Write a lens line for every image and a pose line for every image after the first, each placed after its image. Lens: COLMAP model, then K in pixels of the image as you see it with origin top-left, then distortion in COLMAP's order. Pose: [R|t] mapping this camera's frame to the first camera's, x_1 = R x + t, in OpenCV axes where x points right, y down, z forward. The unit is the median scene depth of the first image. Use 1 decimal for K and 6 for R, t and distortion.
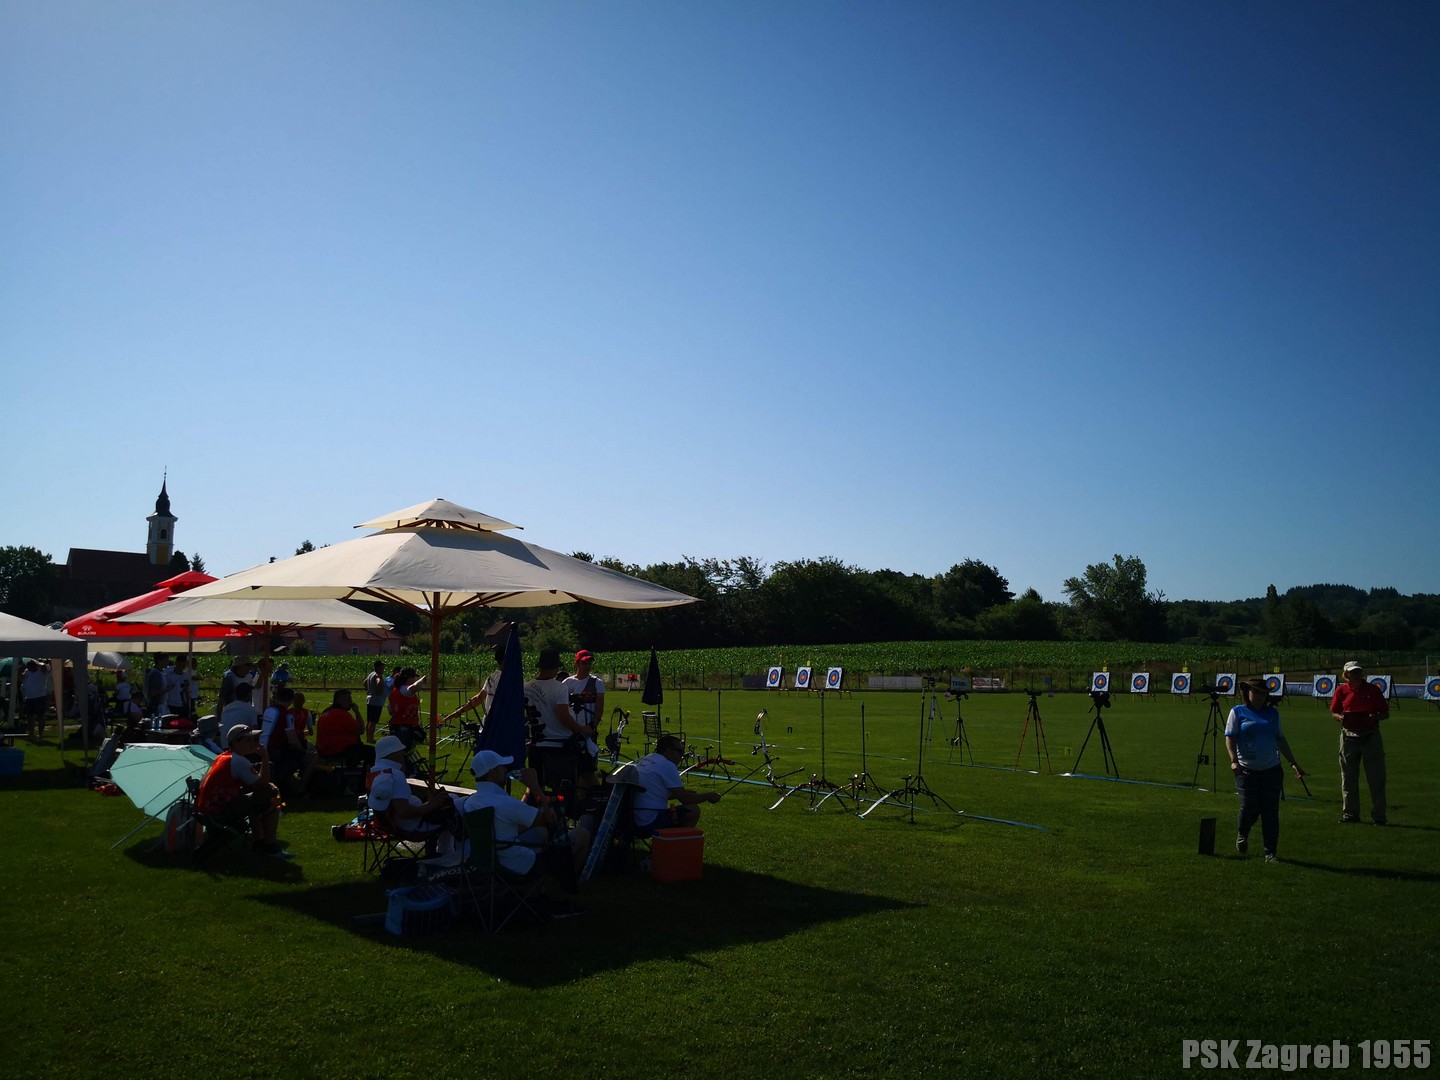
lens RADIAL K [[1165.2, 0, 720.0], [0, 1165.2, 540.0], [0, 0, 1]] dist [-0.000948, -0.004913]
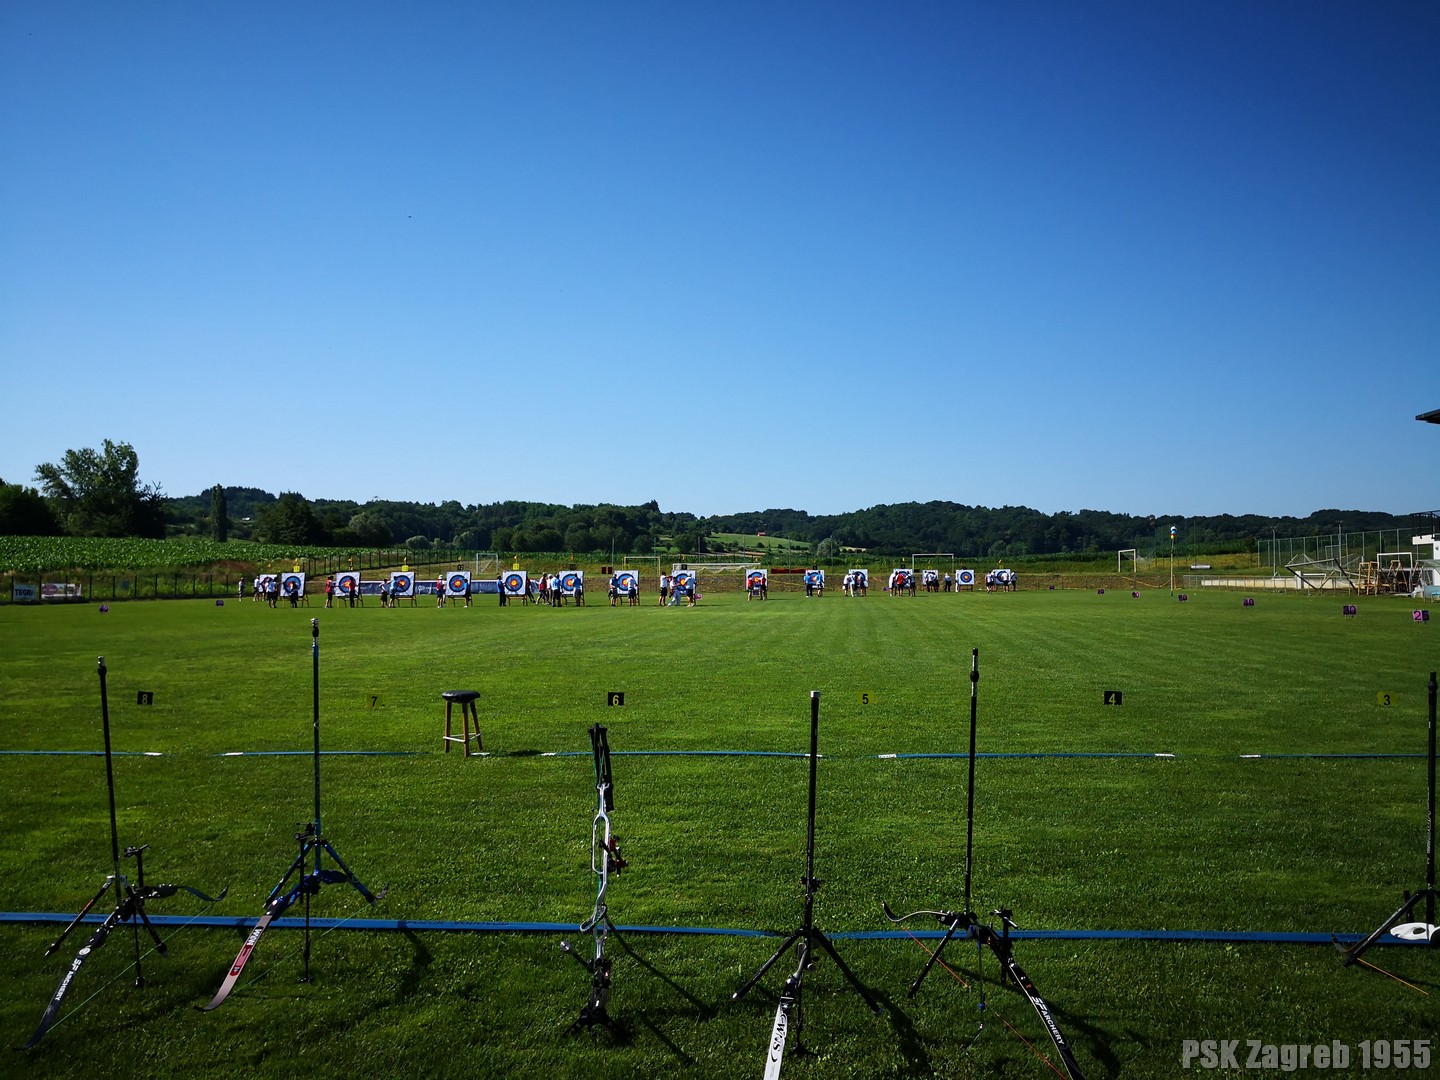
lens RADIAL K [[1165.2, 0, 720.0], [0, 1165.2, 540.0], [0, 0, 1]] dist [-0.000948, -0.004913]
pose [[0.632501, 0.005914, 0.774537, -0.040348], [-0.071438, 0.996154, 0.050732, 0.010433], [-0.771258, -0.087420, 0.630490, 0.095501]]
